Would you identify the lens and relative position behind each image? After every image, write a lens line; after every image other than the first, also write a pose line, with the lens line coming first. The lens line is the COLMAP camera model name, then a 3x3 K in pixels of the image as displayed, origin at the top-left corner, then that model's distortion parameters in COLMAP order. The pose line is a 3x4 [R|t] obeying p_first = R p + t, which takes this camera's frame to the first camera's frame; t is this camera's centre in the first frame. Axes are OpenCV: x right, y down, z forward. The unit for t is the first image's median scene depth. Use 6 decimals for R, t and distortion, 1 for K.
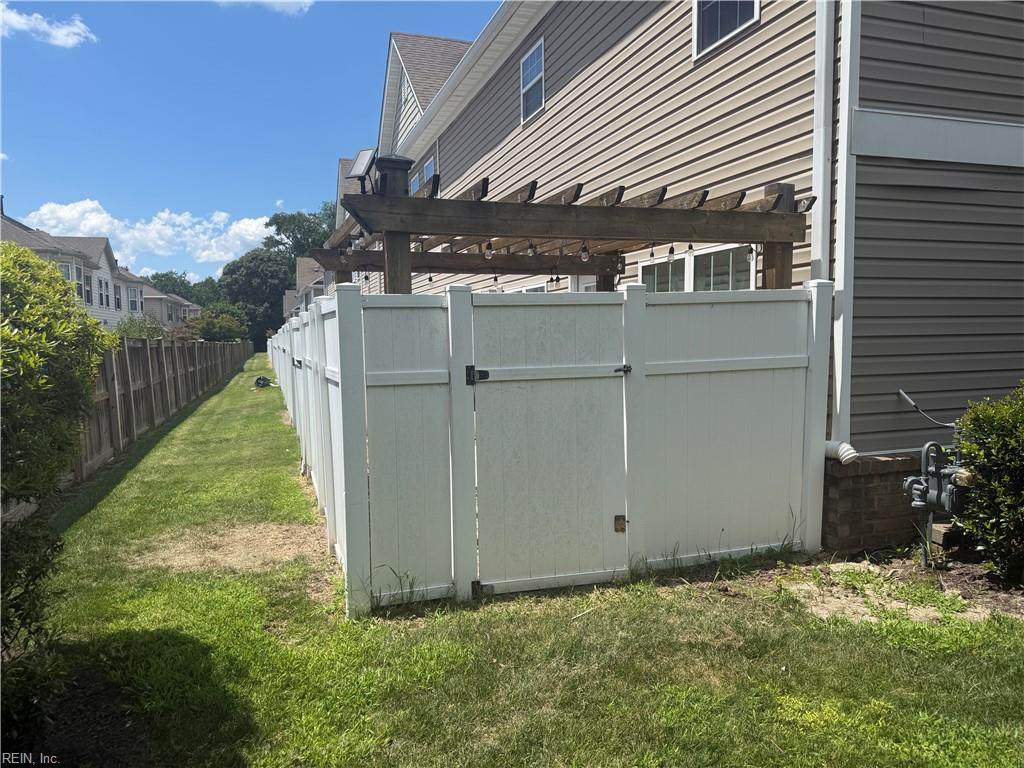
lens RADIAL K [[706.2, 0, 508.0], [0, 706.2, 398.7], [0, 0, 1]] dist [0.042648, -0.052558]
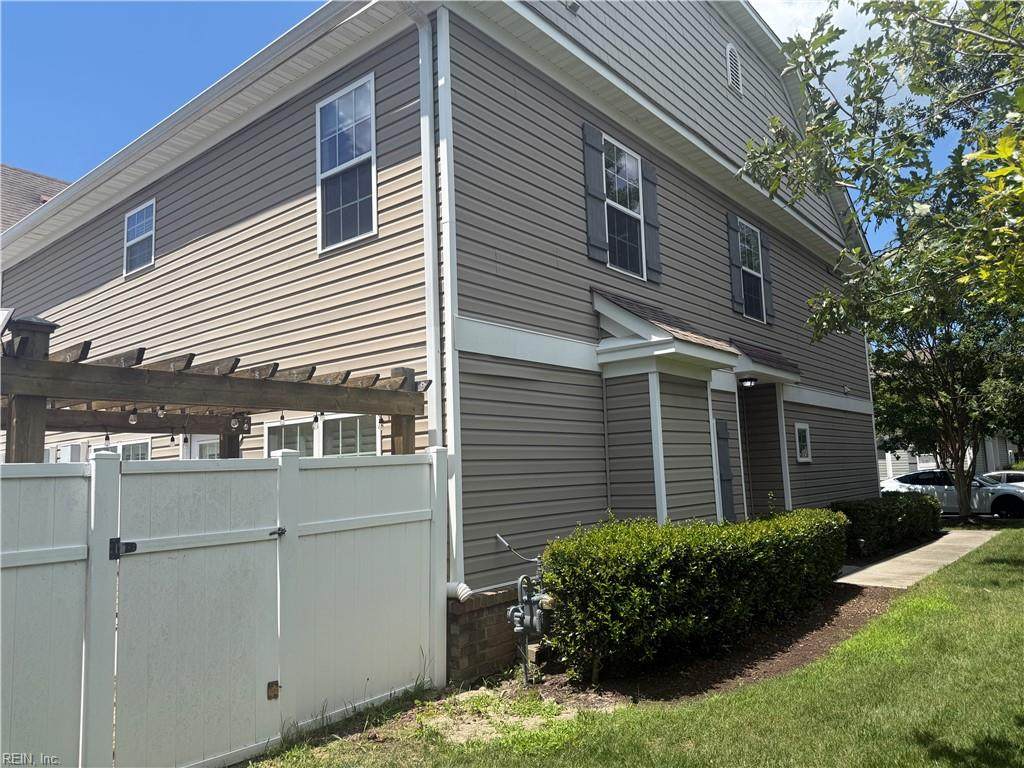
lens RADIAL K [[706.2, 0, 508.0], [0, 706.2, 398.7], [0, 0, 1]] dist [0.042648, -0.052558]
pose [[0.850739, 0.039446, 0.524106, -0.092299], [0.072044, 0.979015, -0.190626, -0.008263], [-0.520627, 0.199932, 0.830045, -0.078139]]
